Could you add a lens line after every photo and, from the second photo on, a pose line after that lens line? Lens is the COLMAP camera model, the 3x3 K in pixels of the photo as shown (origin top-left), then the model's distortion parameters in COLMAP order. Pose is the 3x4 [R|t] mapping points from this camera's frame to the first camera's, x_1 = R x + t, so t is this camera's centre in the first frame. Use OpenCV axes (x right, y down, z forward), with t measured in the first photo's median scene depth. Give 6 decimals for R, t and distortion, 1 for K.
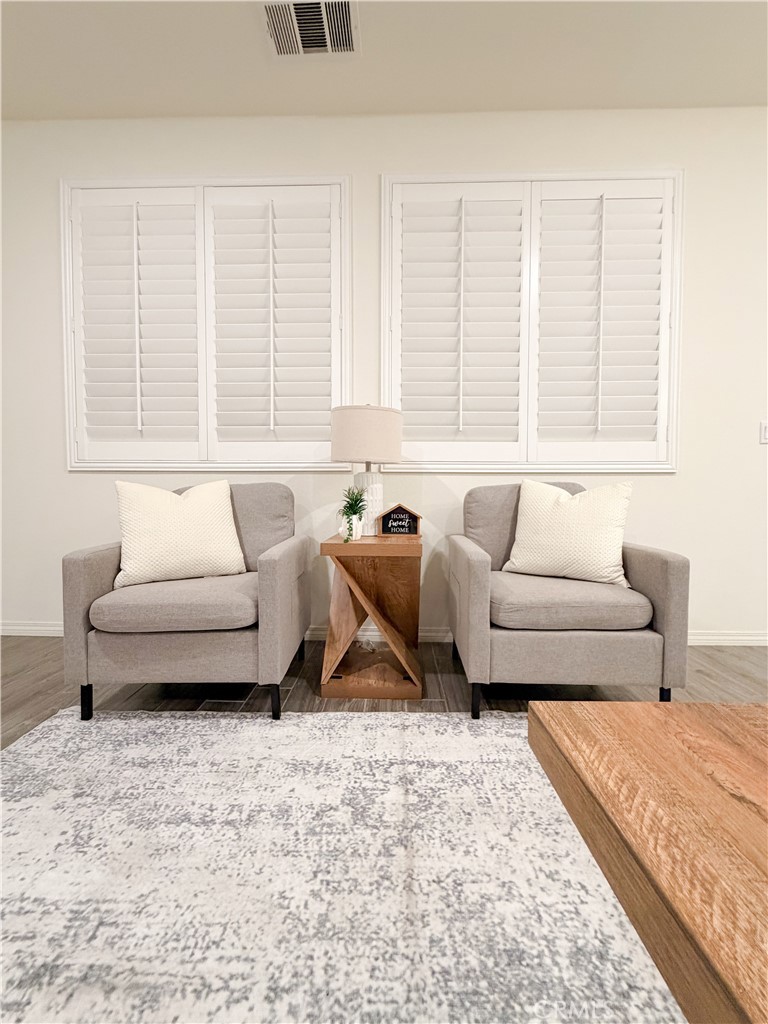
lens RADIAL K [[408.1, 0, 385.6], [0, 408.1, 508.4], [0, 0, 1]] dist [-0.000900, 0.000348]
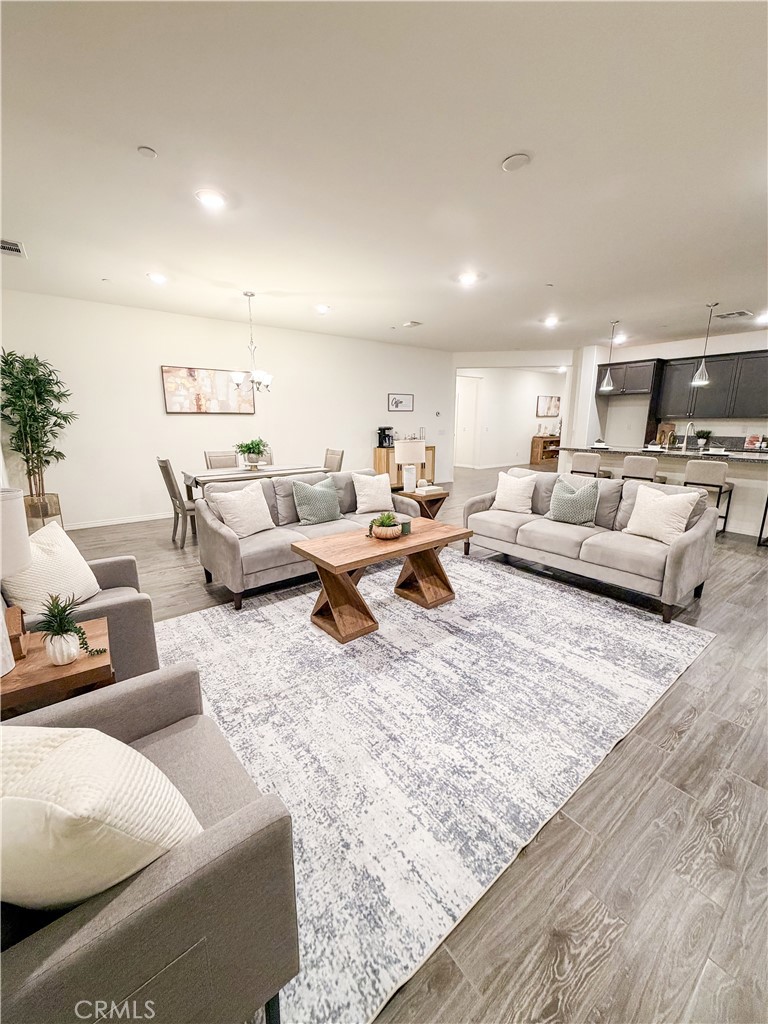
lens RADIAL K [[408.1, 0, 385.6], [0, 408.1, 510.3], [0, 0, 1]] dist [-0.000900, 0.000348]
pose [[-0.627166, -0.174384, 0.759113, -1.184804], [0.026362, 0.969304, 0.244449, -0.443899], [-0.778439, 0.173322, -0.603317, 1.099434]]
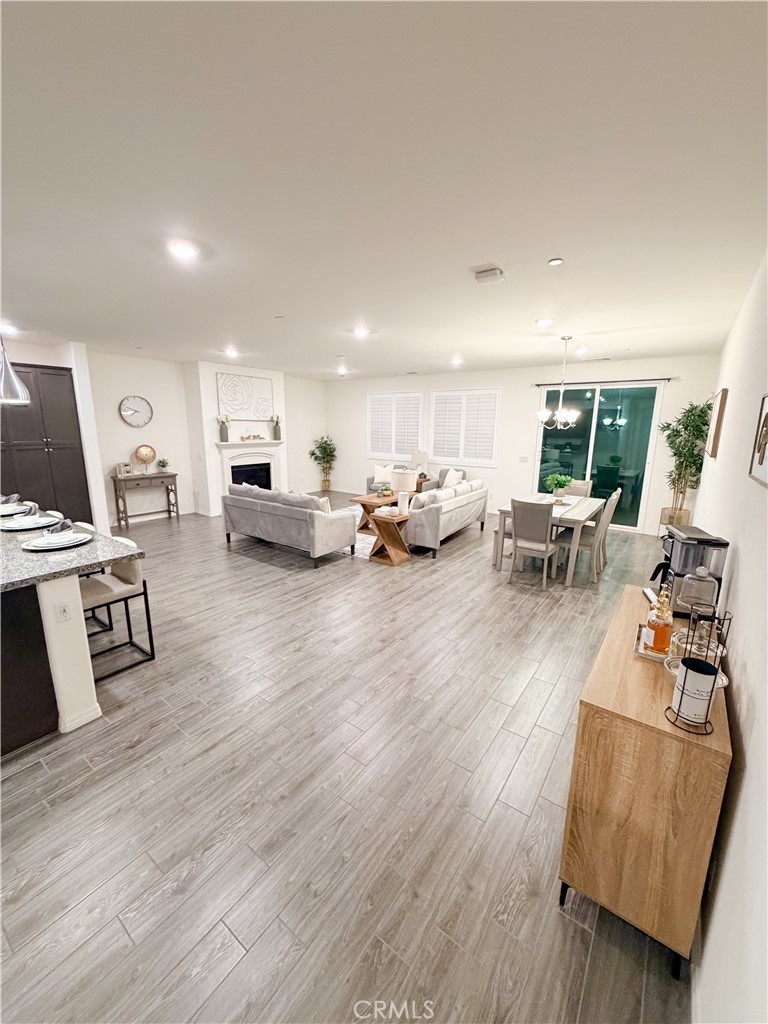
lens RADIAL K [[408.1, 0, 385.9], [0, 408.1, 508.3], [0, 0, 1]] dist [-0.000900, 0.000348]
pose [[0.823666, 0.119494, -0.554342, 2.933128], [-0.029455, 0.985242, 0.168614, -0.478806], [0.566309, -0.122553, 0.815030, -3.930736]]
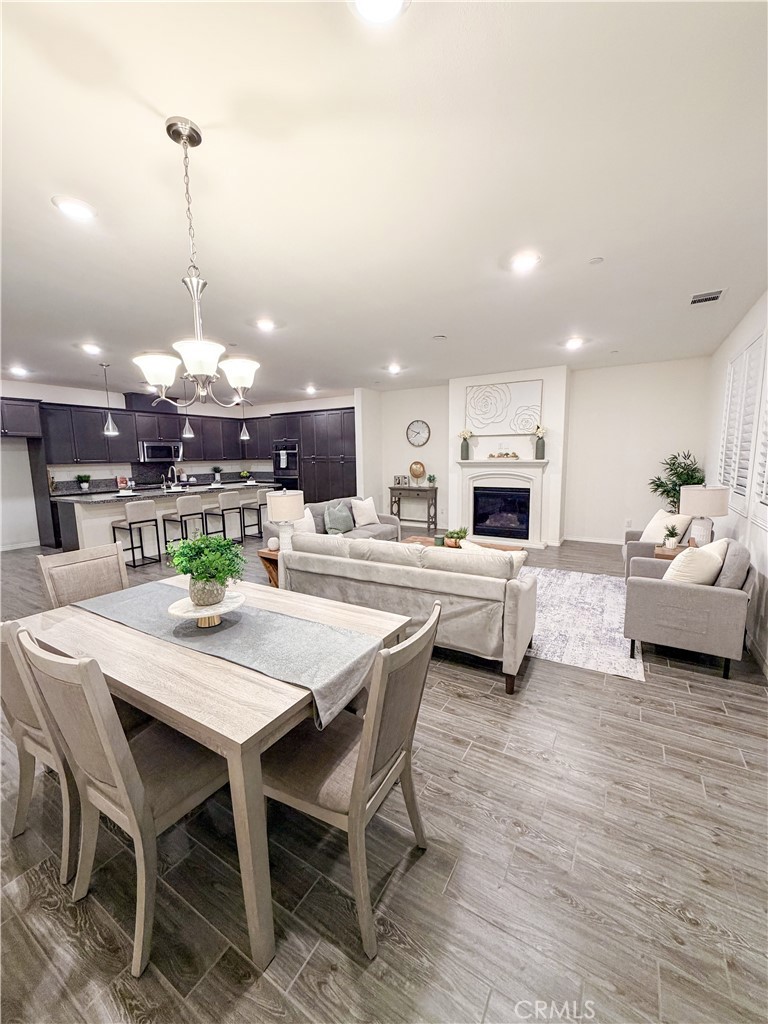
lens RADIAL K [[408.1, 0, 385.4], [0, 408.1, 508.9], [0, 0, 1]] dist [-0.000900, 0.000348]
pose [[-0.496437, 0.115797, -0.860315, 2.938733], [-0.021497, 0.989119, 0.145539, -0.483793], [0.867807, 0.090745, -0.488545, 0.841834]]
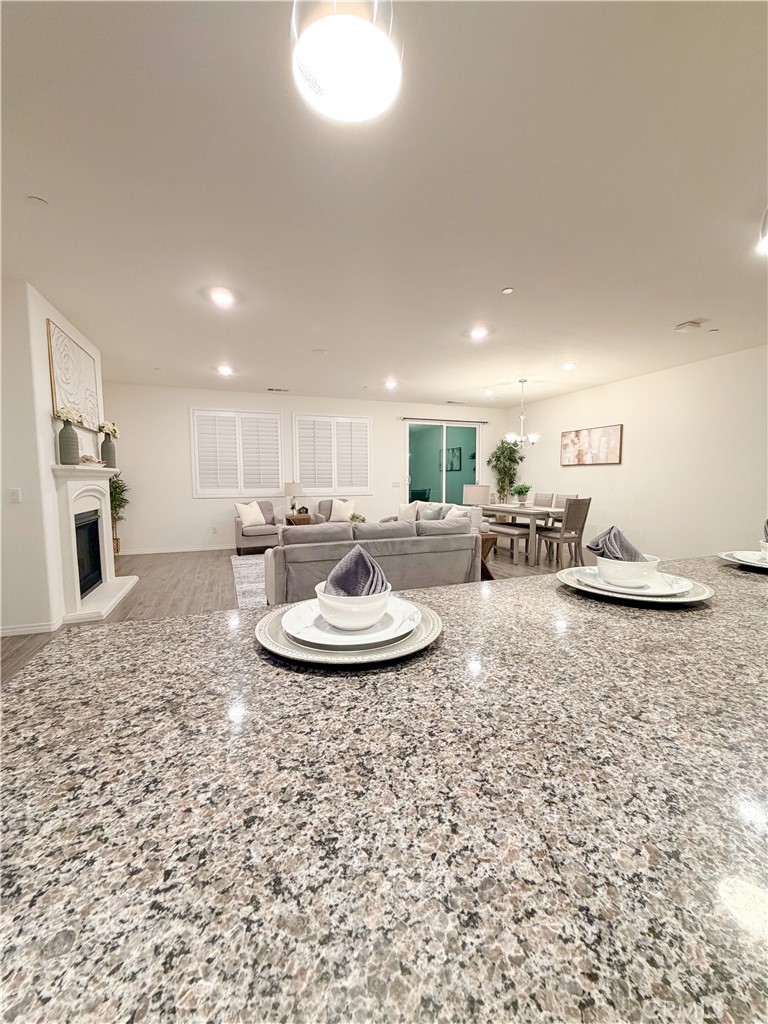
lens RADIAL K [[408.1, 0, 382.6], [0, 408.1, 508.4], [0, 0, 1]] dist [-0.000900, 0.000348]
pose [[0.926834, -0.035829, 0.373758, -0.926189], [0.022393, 0.998939, 0.040231, -0.165037], [-0.374803, -0.028918, 0.926654, -3.774497]]
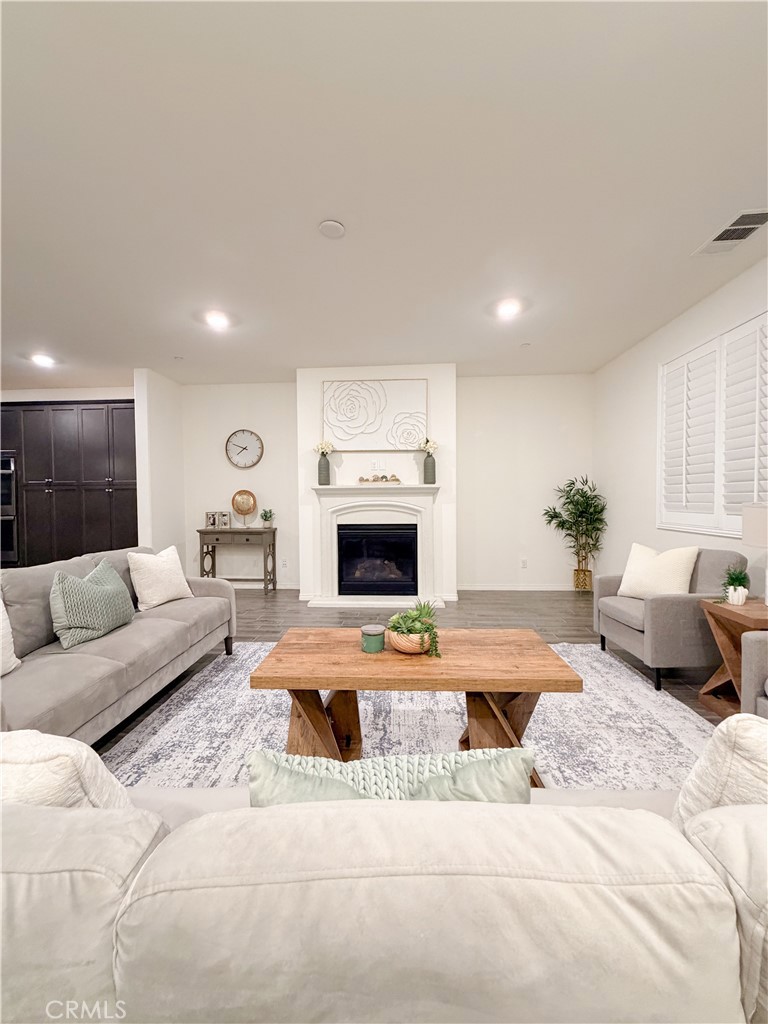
lens RADIAL K [[408.1, 0, 384.2], [0, 408.1, 508.6], [0, 0, 1]] dist [-0.000900, 0.000348]
pose [[-0.038306, 0.020653, -0.999053, 1.521729], [-0.029837, 0.999317, 0.021802, -0.272551], [0.998821, 0.030644, -0.037663, -0.139921]]
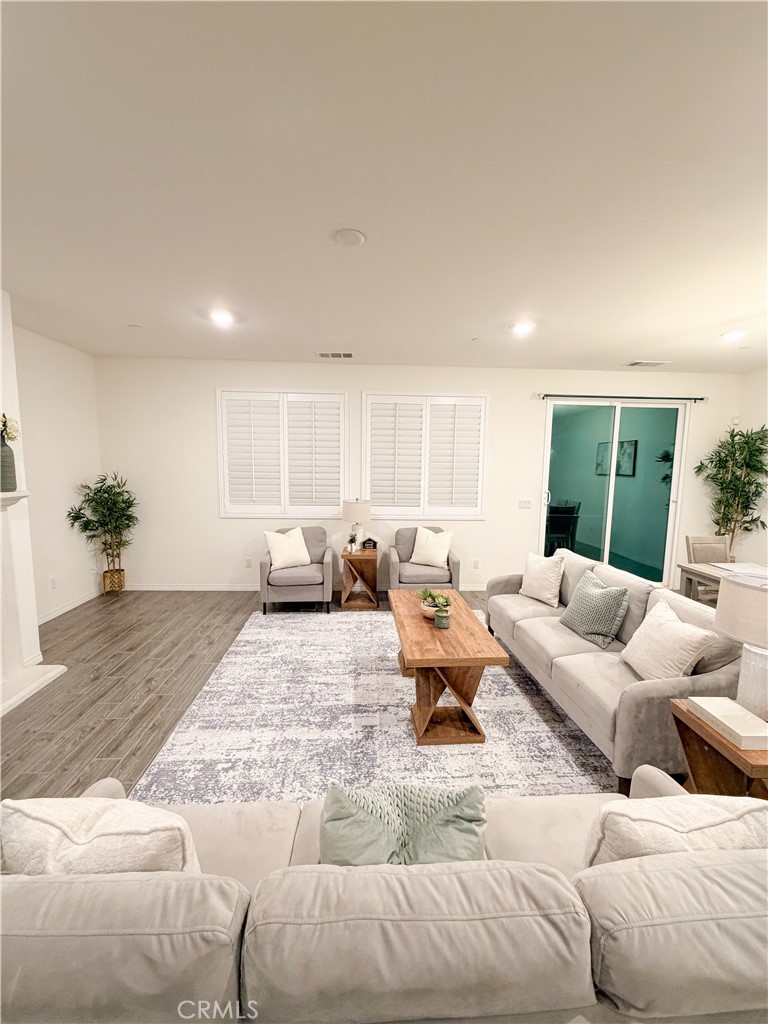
lens RADIAL K [[408.1, 0, 384.1], [0, 408.1, 508.7], [0, 0, 1]] dist [-0.000900, 0.000348]
pose [[0.997215, 0.002030, 0.074557, -0.082793], [-0.007556, 0.997237, 0.073902, -0.479396], [-0.074201, -0.074259, 0.994475, -1.958818]]
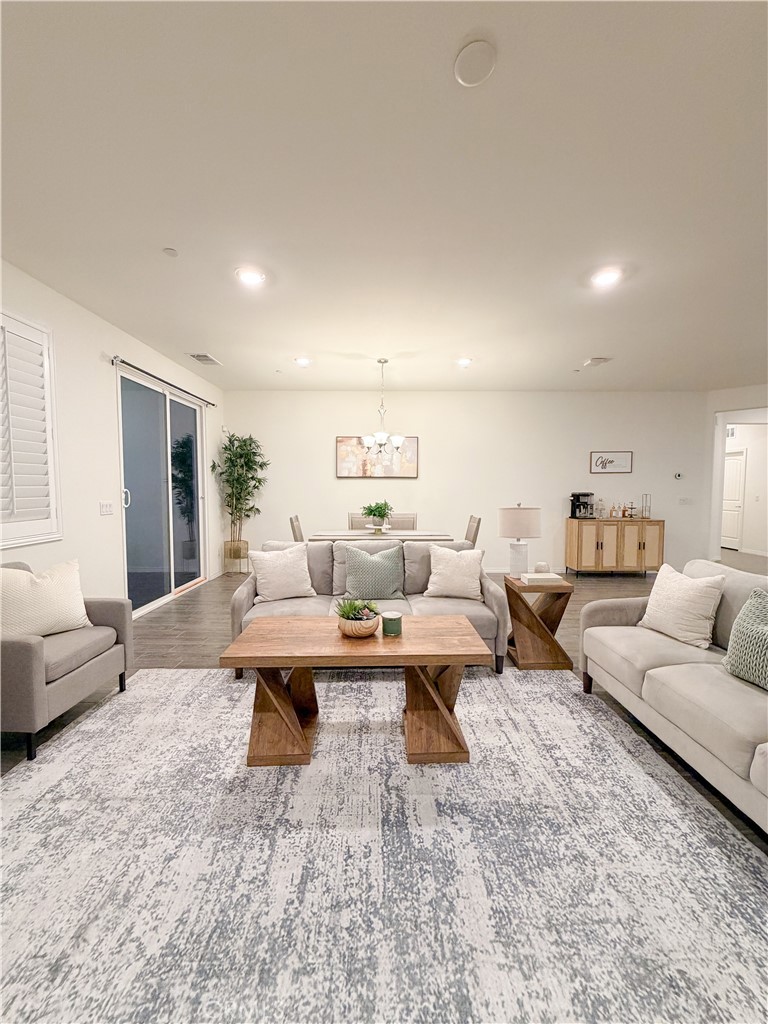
lens RADIAL K [[408.1, 0, 384.7], [0, 408.1, 510.4], [0, 0, 1]] dist [-0.000900, 0.000348]
pose [[-0.023761, -0.060038, 0.997913, -1.105856], [0.036575, 0.997475, 0.060883, -0.345857], [-0.999048, 0.037945, -0.021505, -0.166285]]
